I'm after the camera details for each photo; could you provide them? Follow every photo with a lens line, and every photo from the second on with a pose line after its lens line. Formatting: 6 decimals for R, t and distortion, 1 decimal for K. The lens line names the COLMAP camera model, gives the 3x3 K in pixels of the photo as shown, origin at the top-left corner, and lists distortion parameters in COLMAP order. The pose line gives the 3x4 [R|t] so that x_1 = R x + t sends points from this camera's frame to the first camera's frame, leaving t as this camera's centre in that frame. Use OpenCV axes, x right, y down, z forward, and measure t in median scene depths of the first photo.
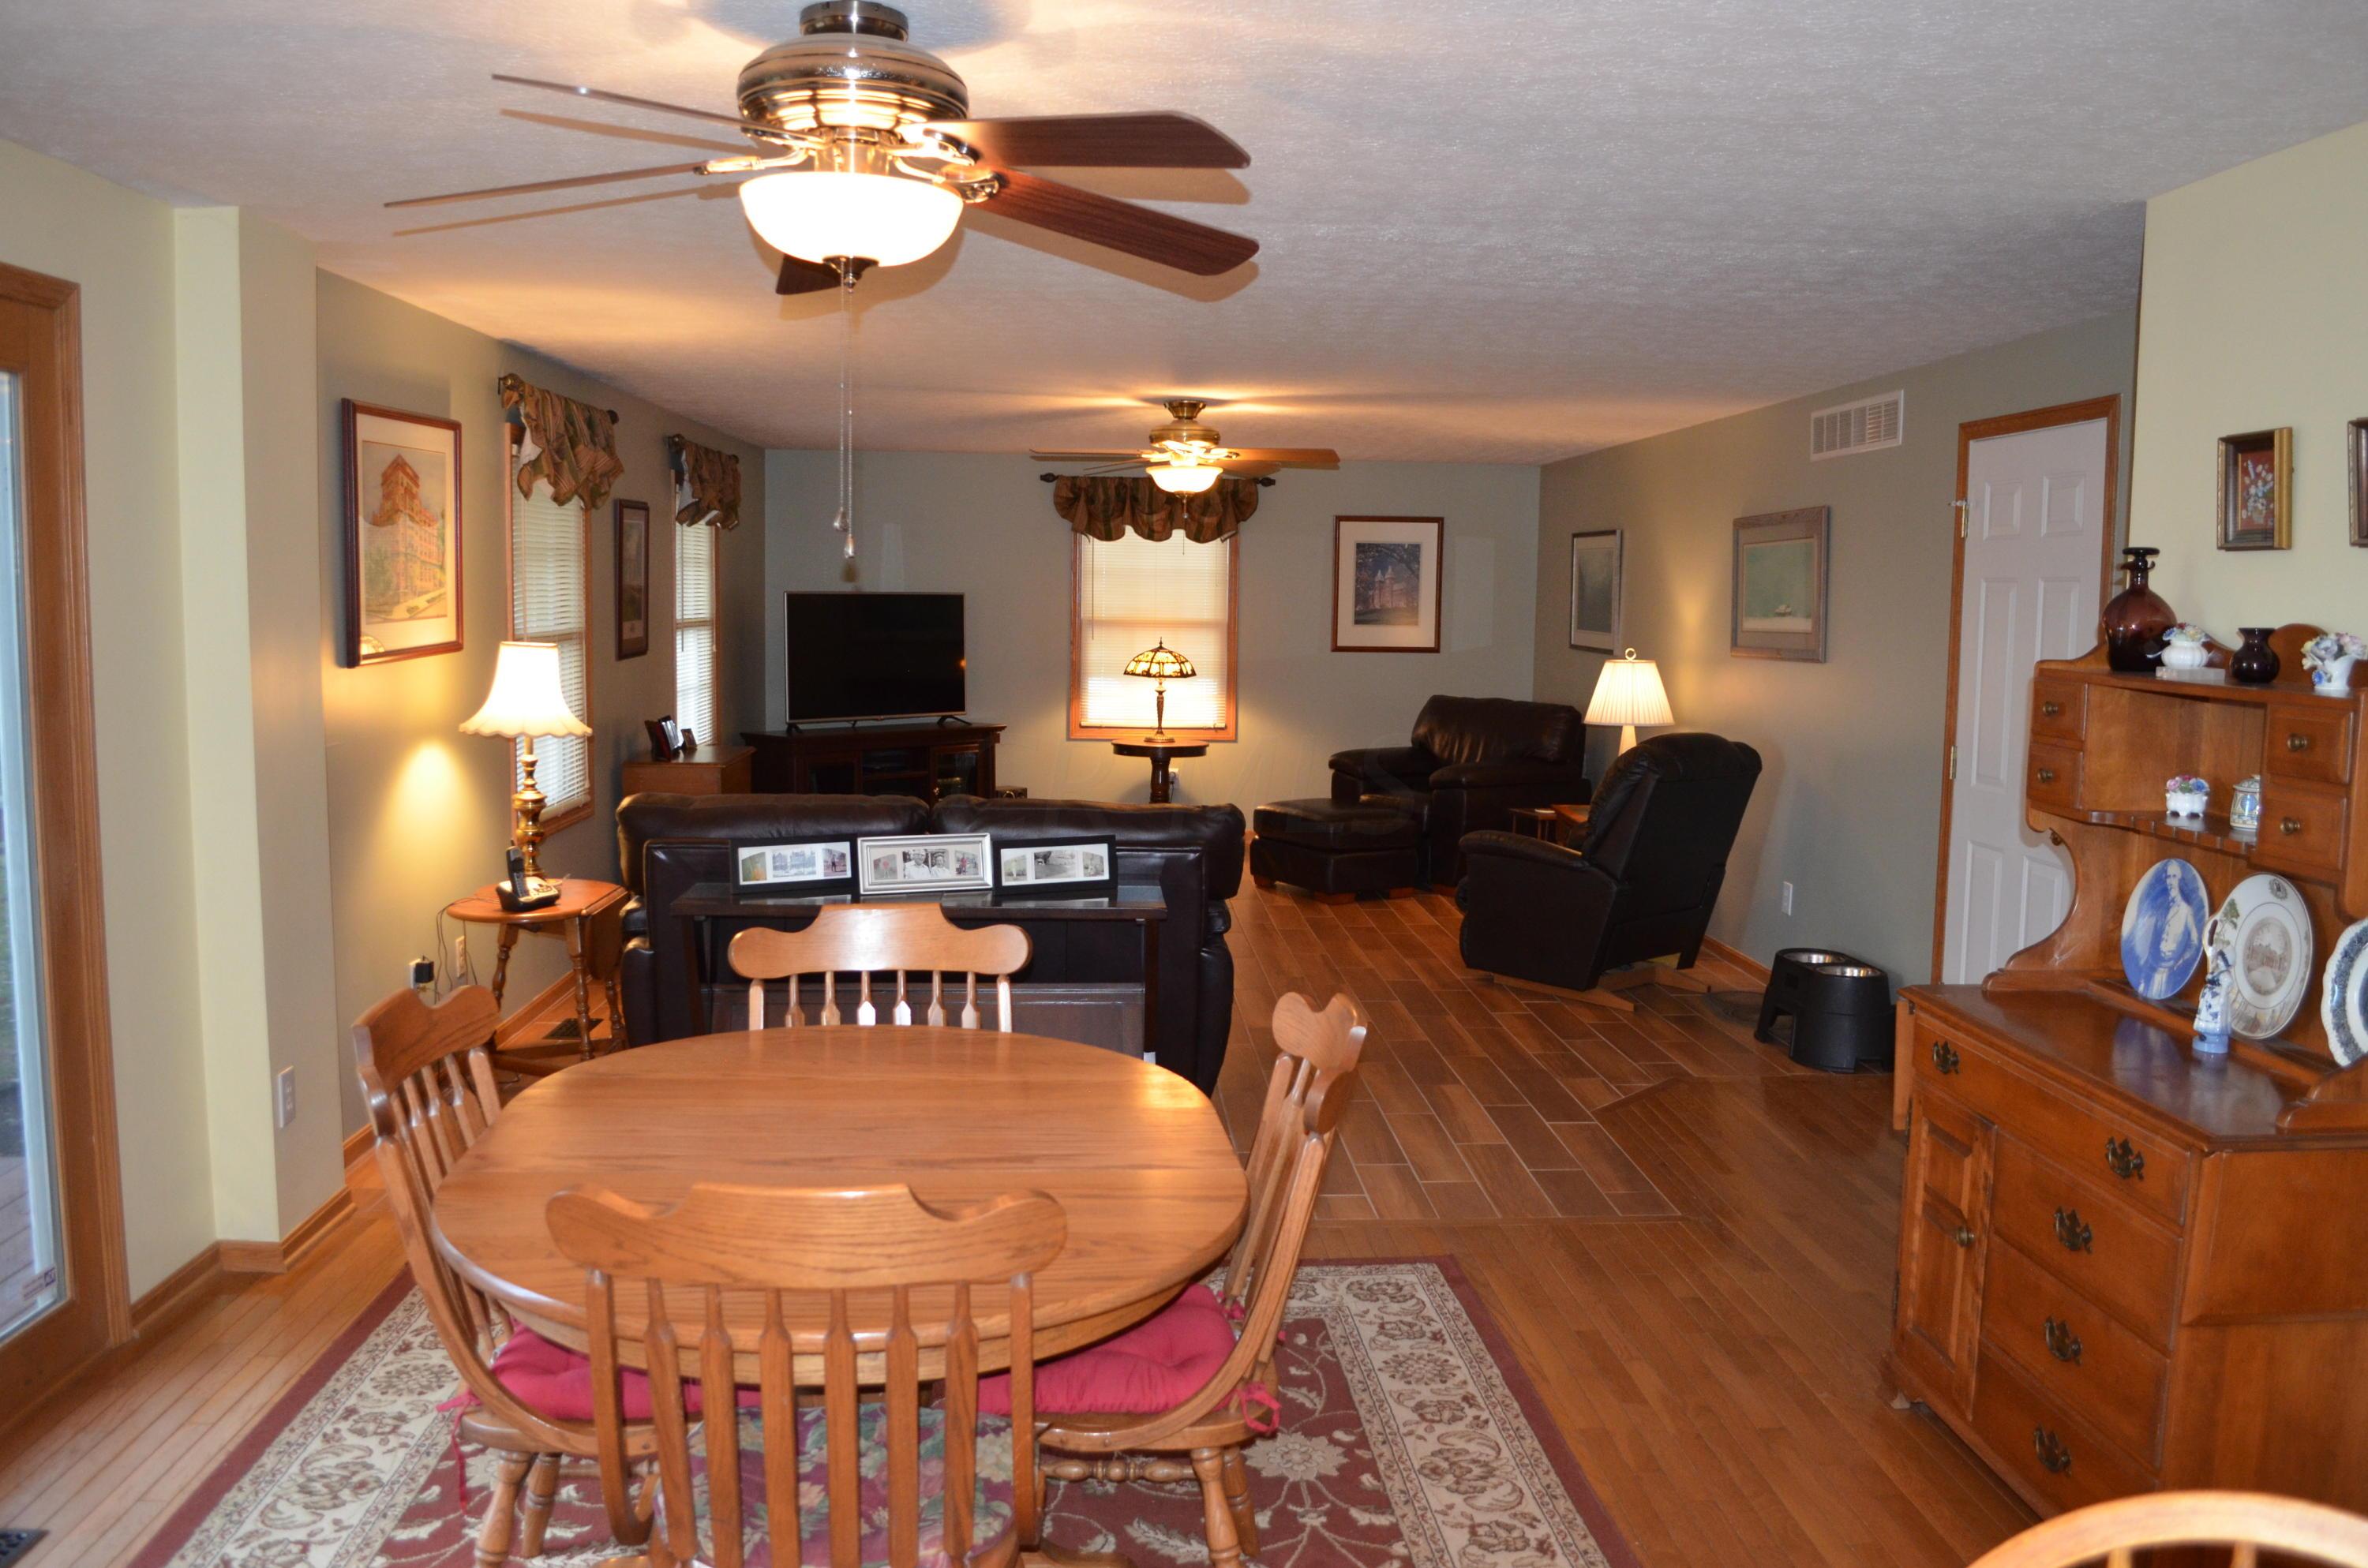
lens RADIAL K [[1860.0, 0, 1184.0], [0, 1860.0, 784.0], [0, 0, 1]] dist [-0.085386, 0.010281]
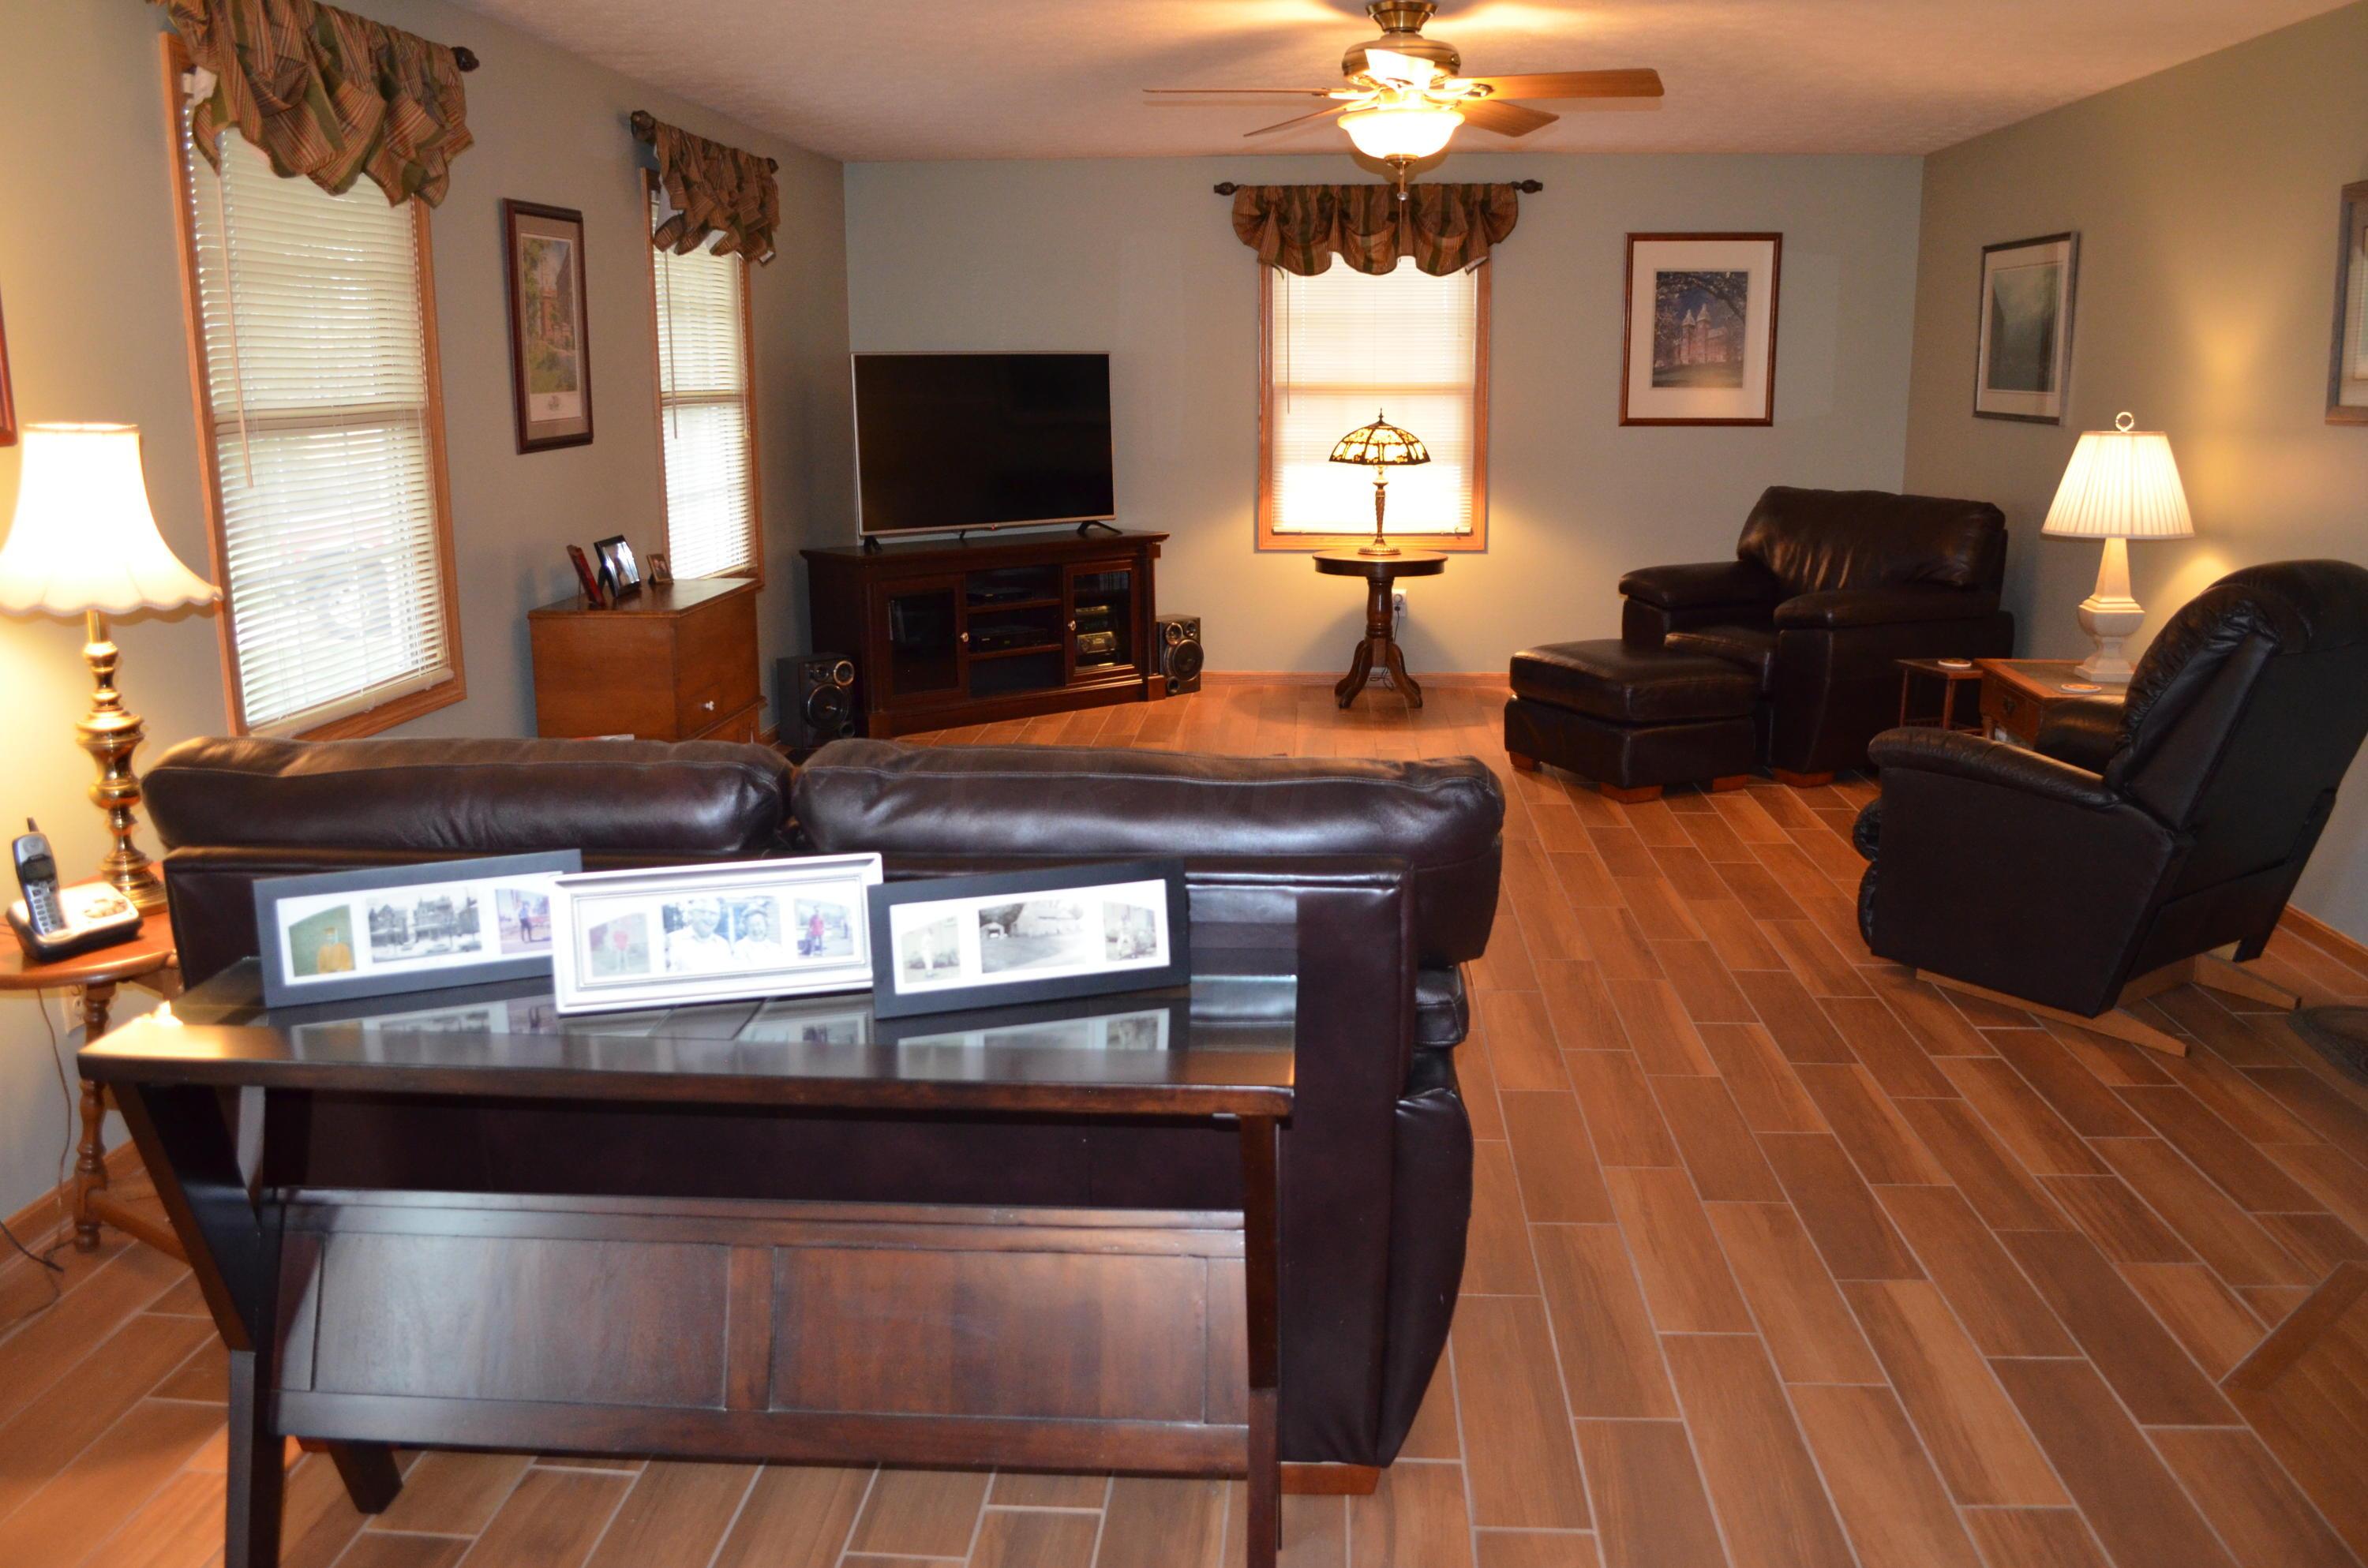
lens RADIAL K [[1860.0, 0, 1184.0], [0, 1860.0, 784.0], [0, 0, 1]] dist [-0.085386, 0.010281]
pose [[0.991234, 0.007090, -0.131925, 0.008816], [0.007860, 0.993626, 0.112457, -0.018123], [0.131882, -0.112508, 0.984860, 0.310195]]
